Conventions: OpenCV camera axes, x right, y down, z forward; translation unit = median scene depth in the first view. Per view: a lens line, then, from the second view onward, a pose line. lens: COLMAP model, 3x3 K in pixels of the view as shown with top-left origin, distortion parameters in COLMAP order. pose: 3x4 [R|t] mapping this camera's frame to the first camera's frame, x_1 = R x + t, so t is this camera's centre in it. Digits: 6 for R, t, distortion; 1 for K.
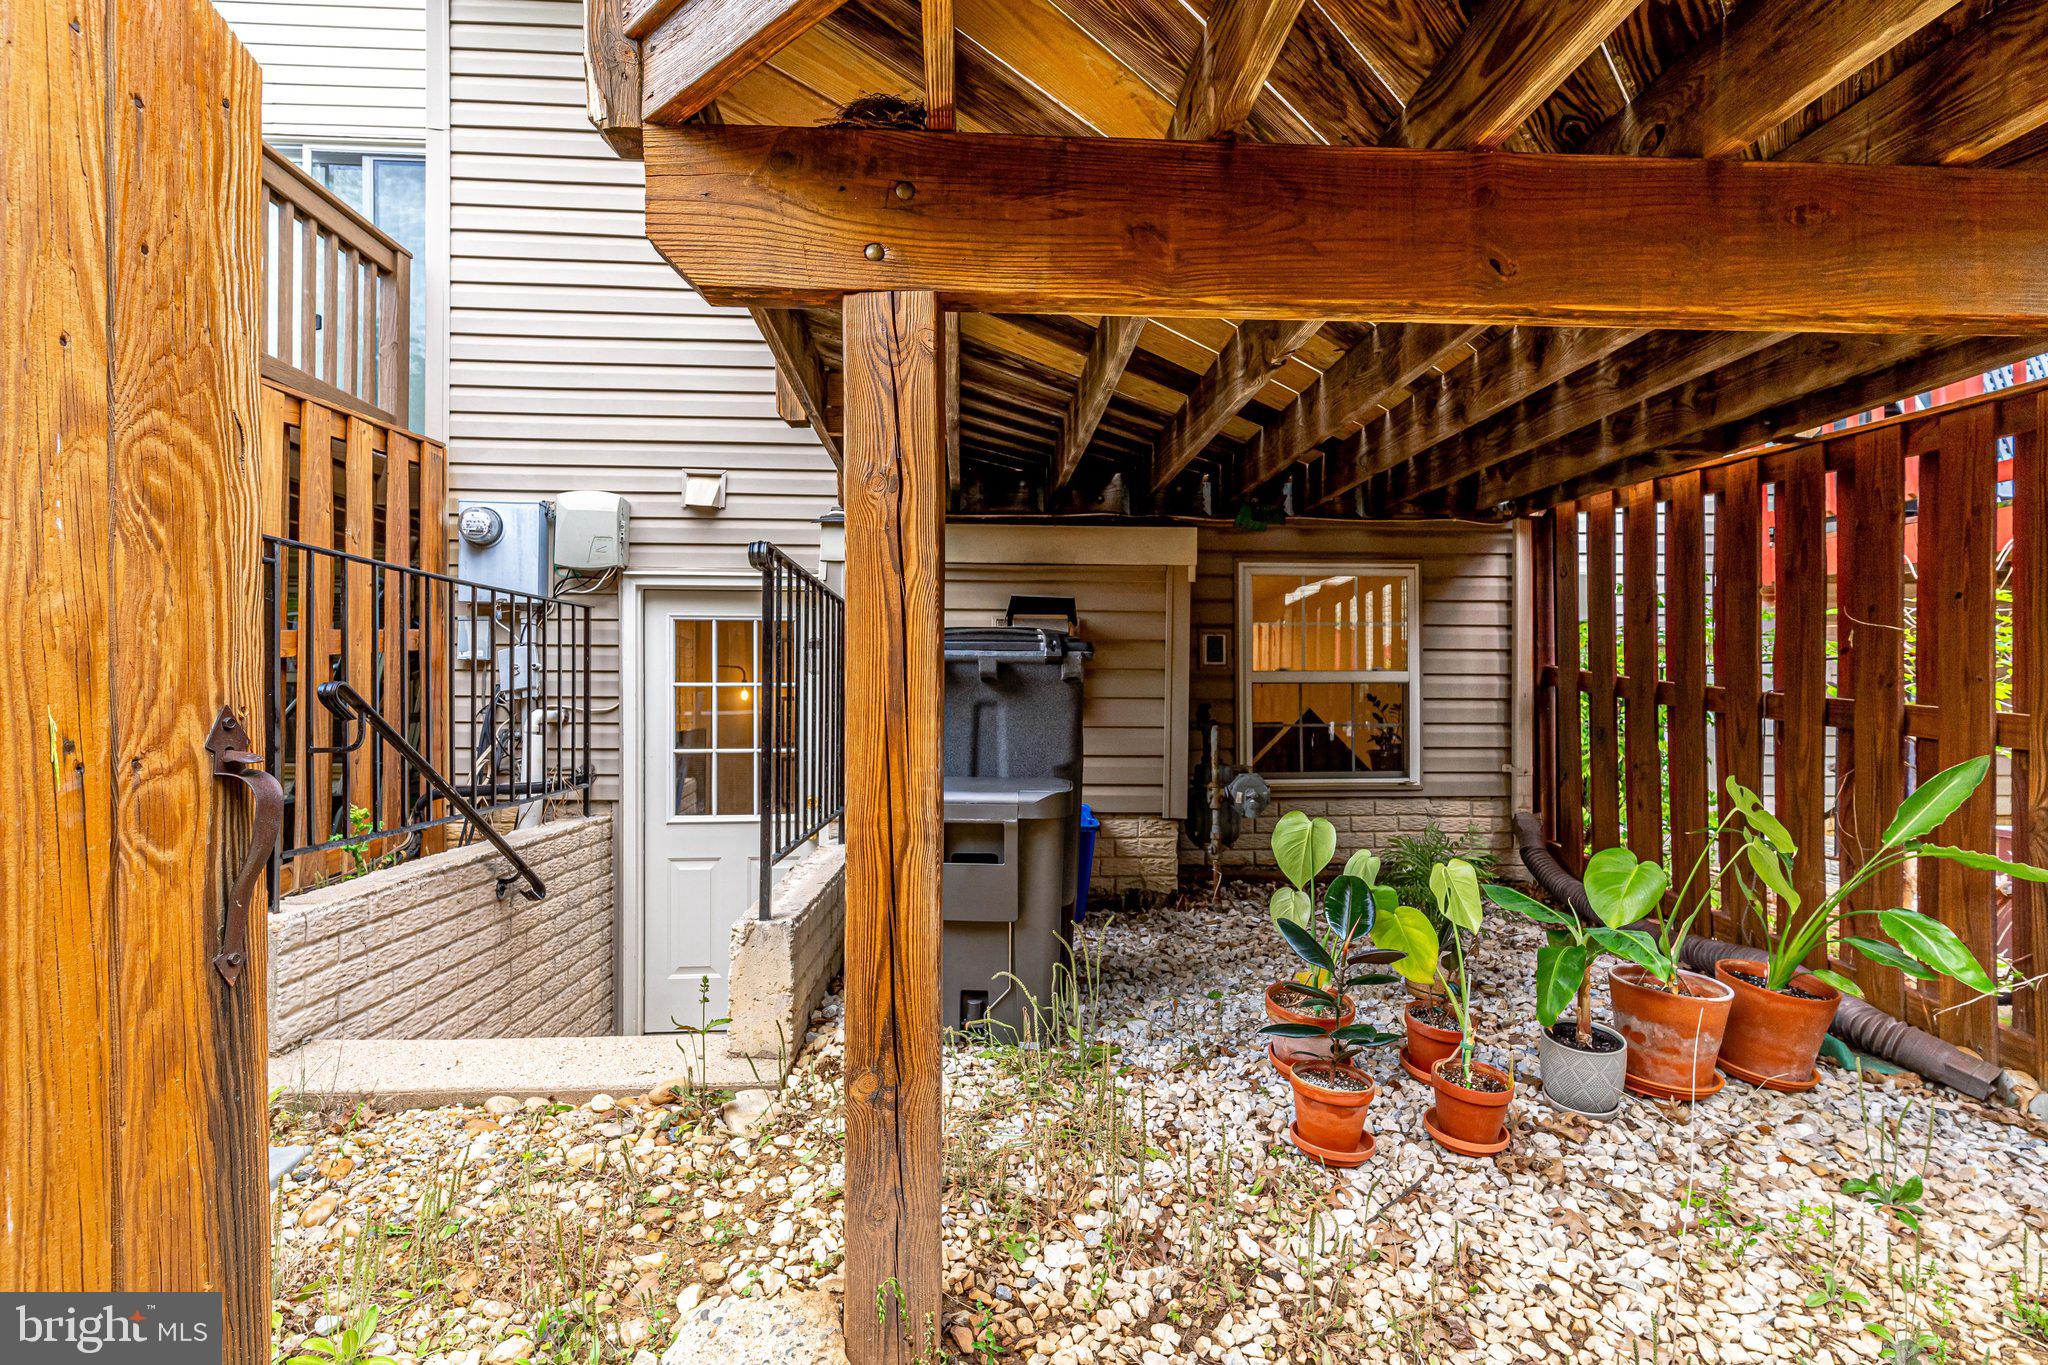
lens RADIAL K [[997.5, 0, 1018.3], [0, 997.5, 676.4], [0, 0, 1]] dist [0.005837, 0.000938]
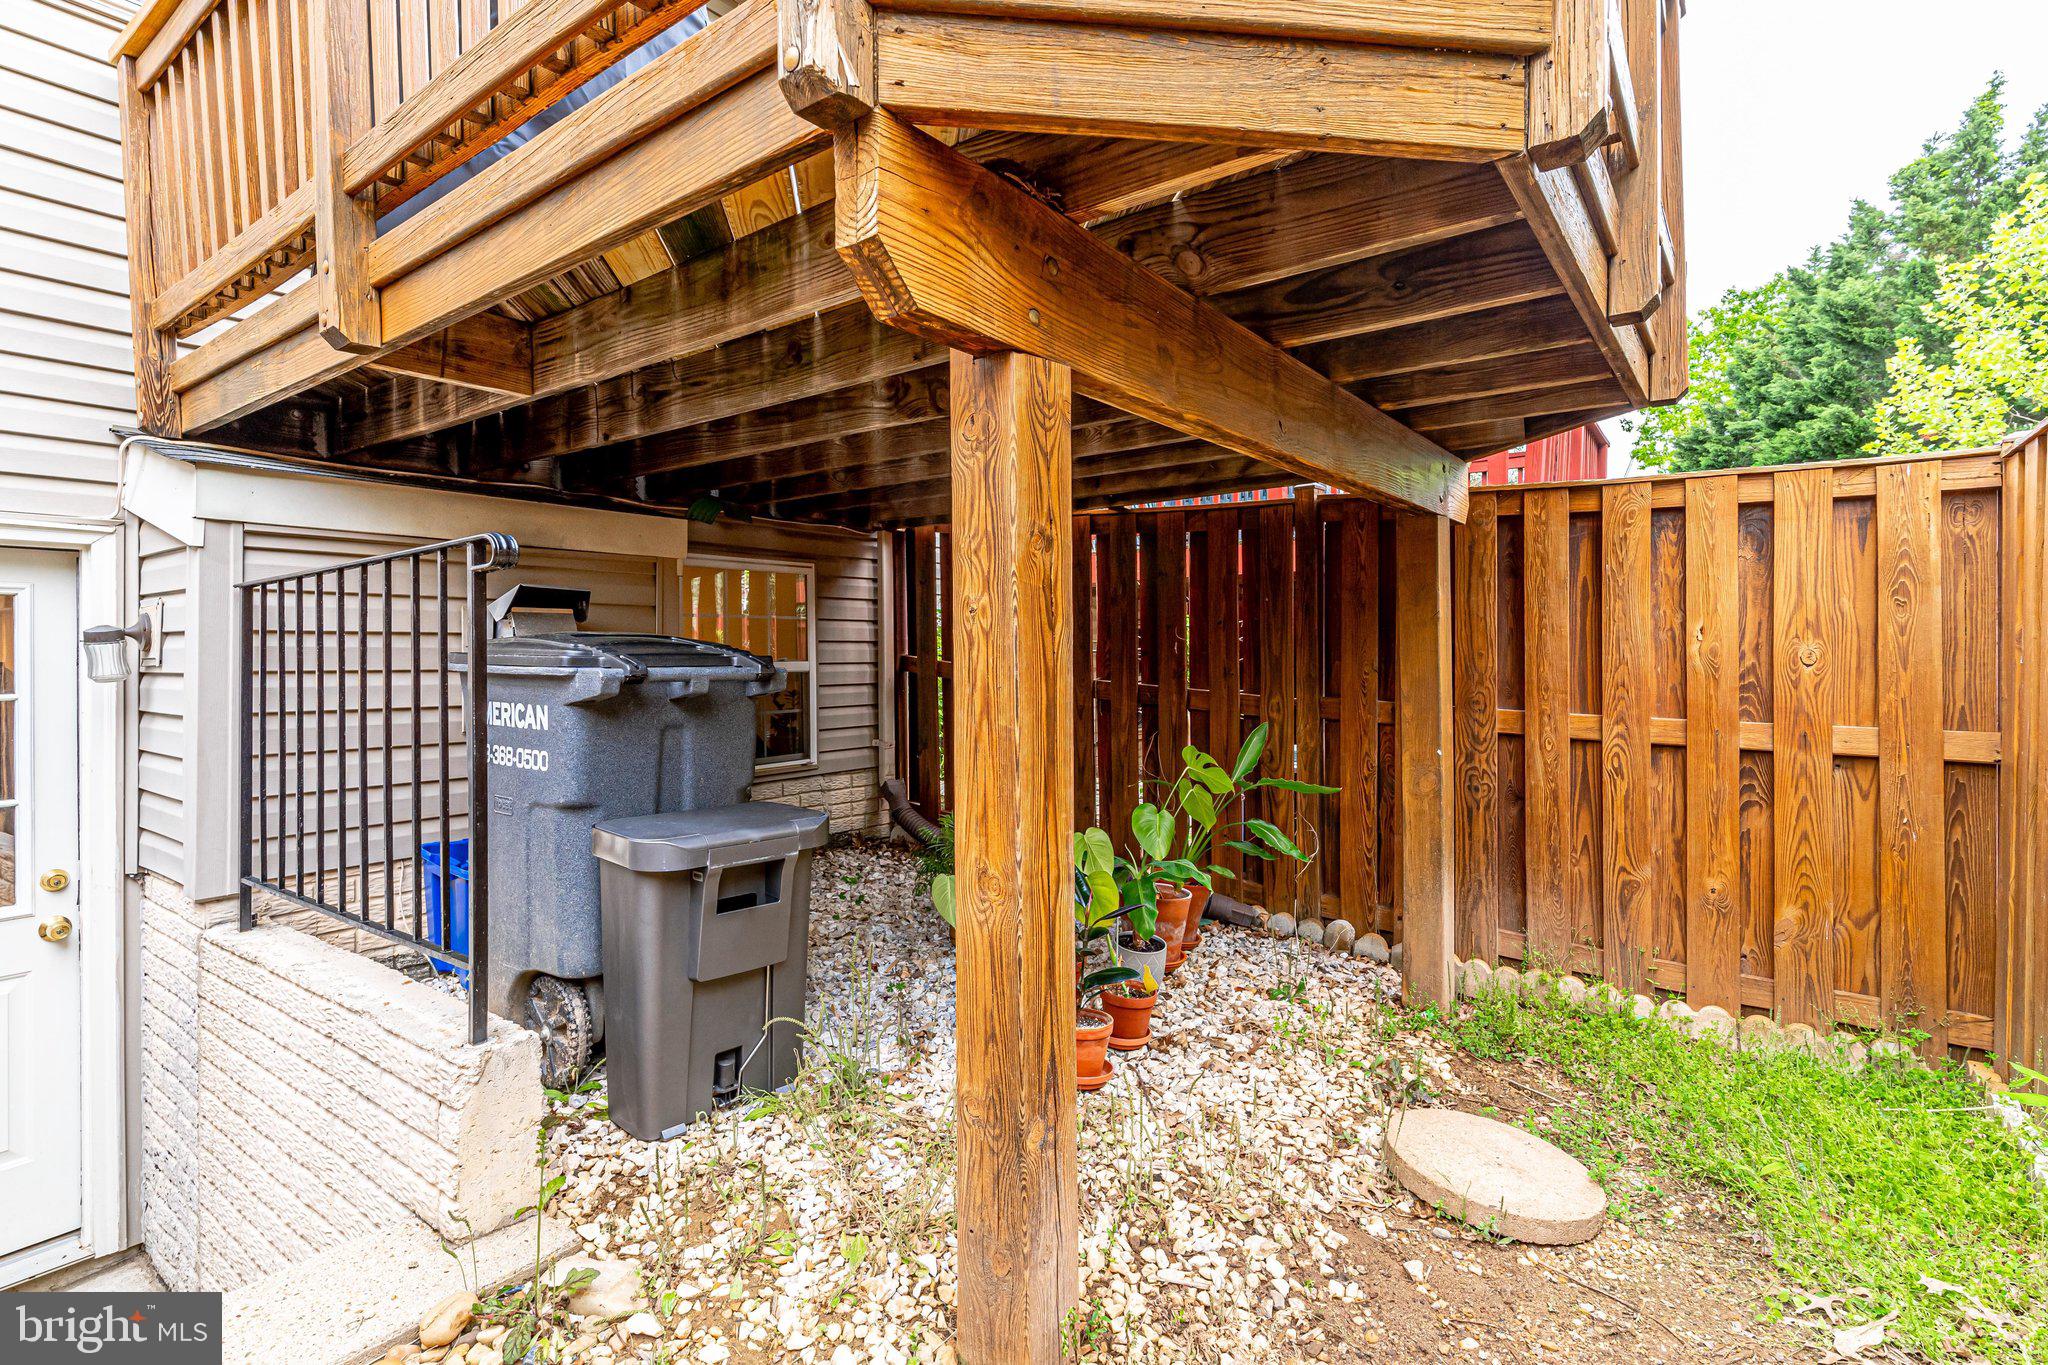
lens RADIAL K [[1003.3, 0, 1021.2], [0, 1003.3, 626.3], [0, 0, 1]] dist [0.004496, 0.000658]
pose [[0.642161, 0.012018, 0.766475, -0.354255], [-0.003462, 0.999912, -0.012777, -0.035211], [-0.766562, 0.005551, 0.642147, 0.131095]]
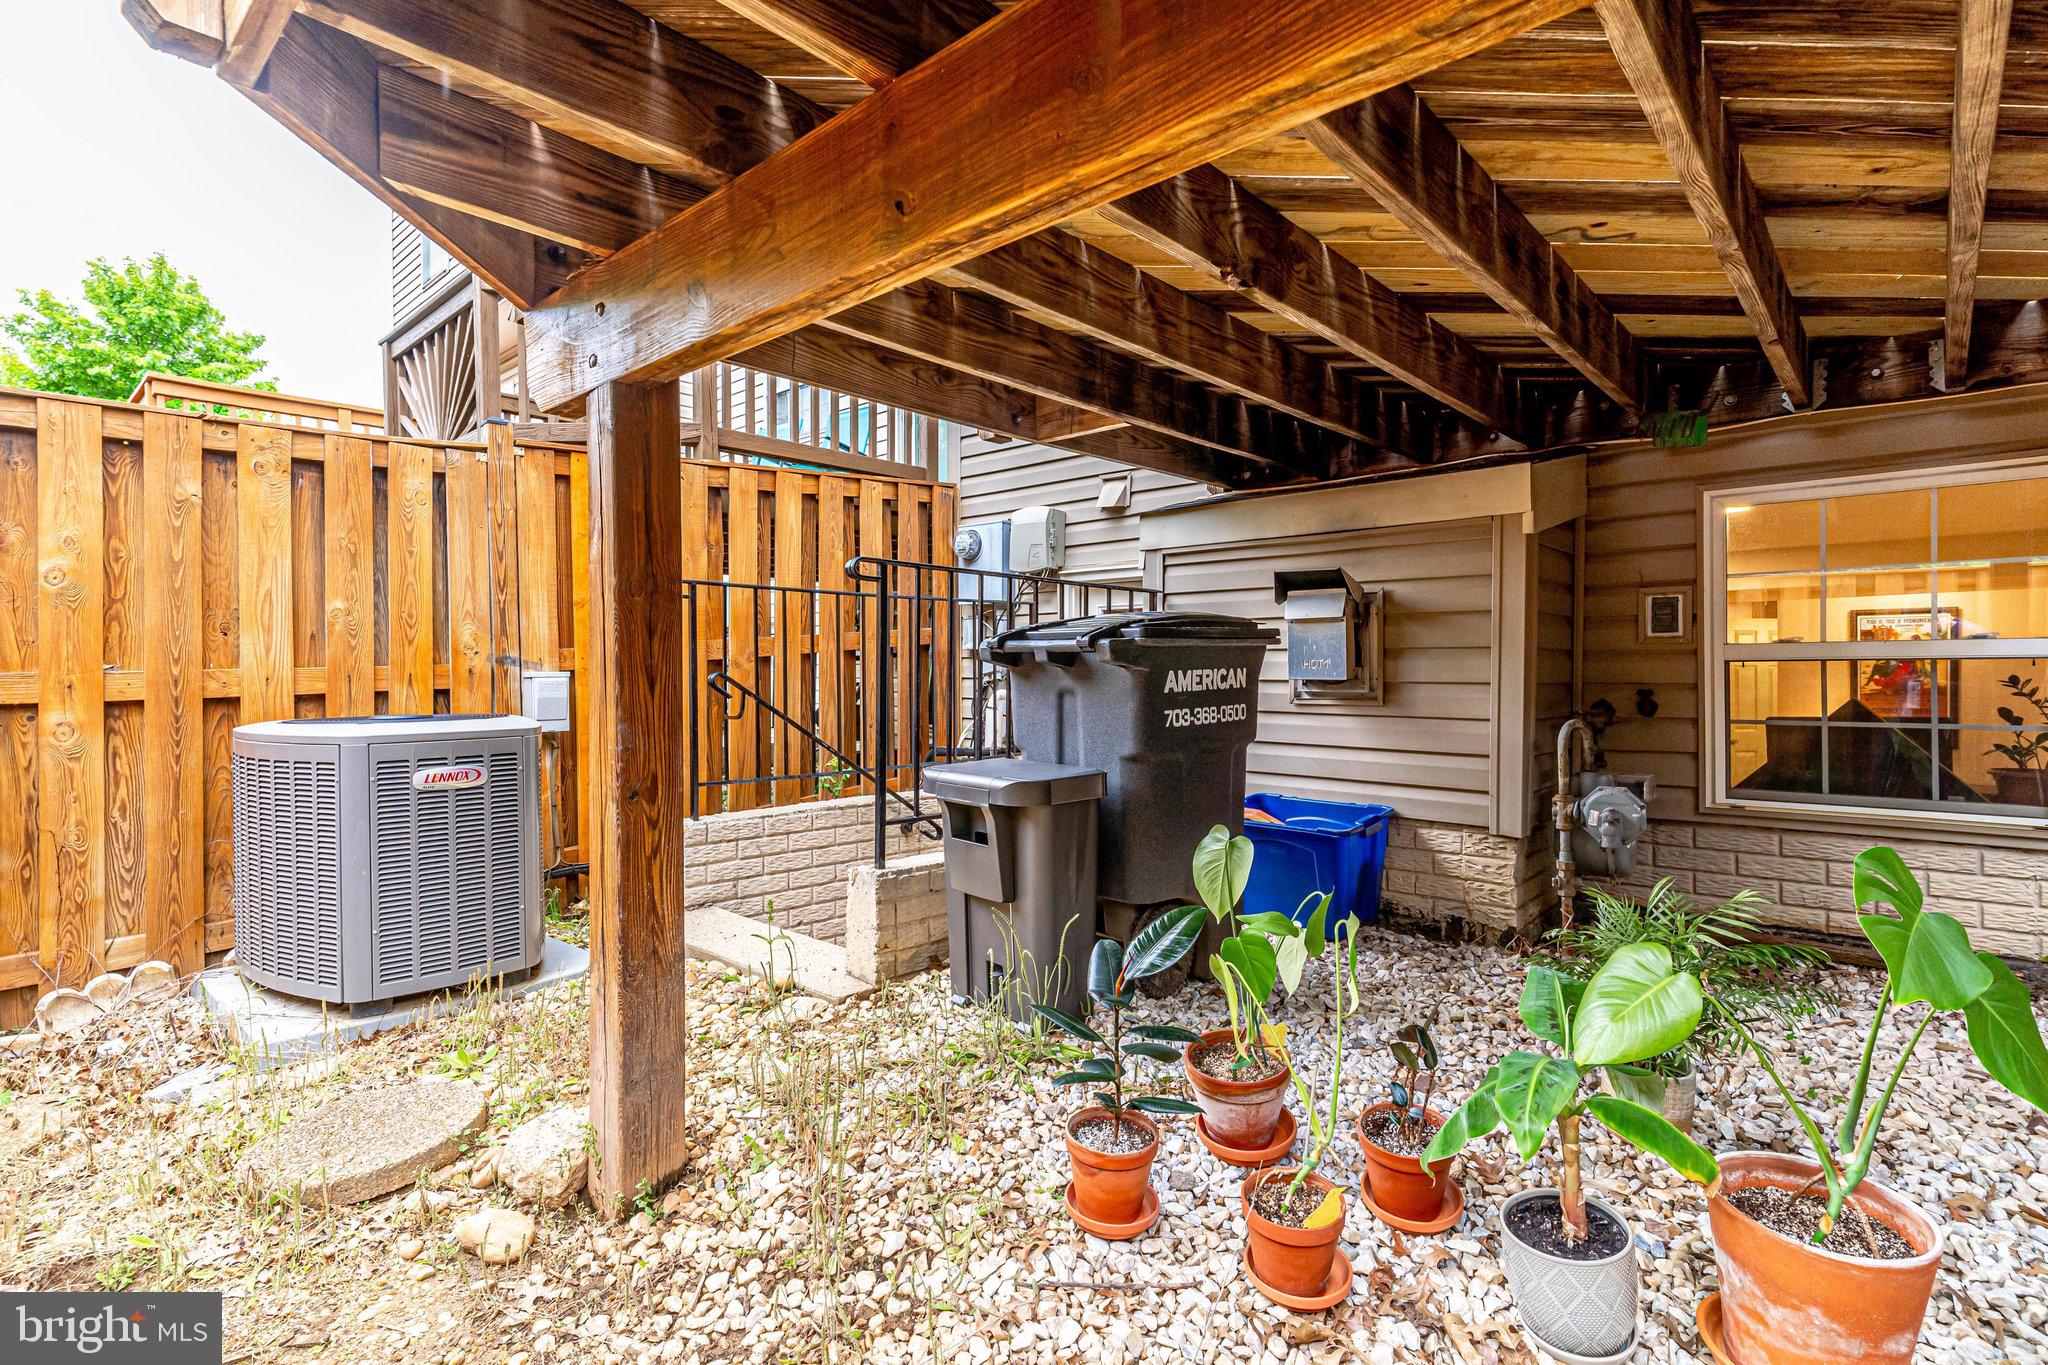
lens RADIAL K [[997.5, 0, 1018.3], [0, 997.5, 676.4], [0, 0, 1]] dist [0.005837, 0.000938]
pose [[0.692603, -0.000652, -0.721318, 0.460391], [0.018725, 0.999679, 0.017076, -0.004650], [0.721076, -0.025334, 0.692393, 0.177951]]
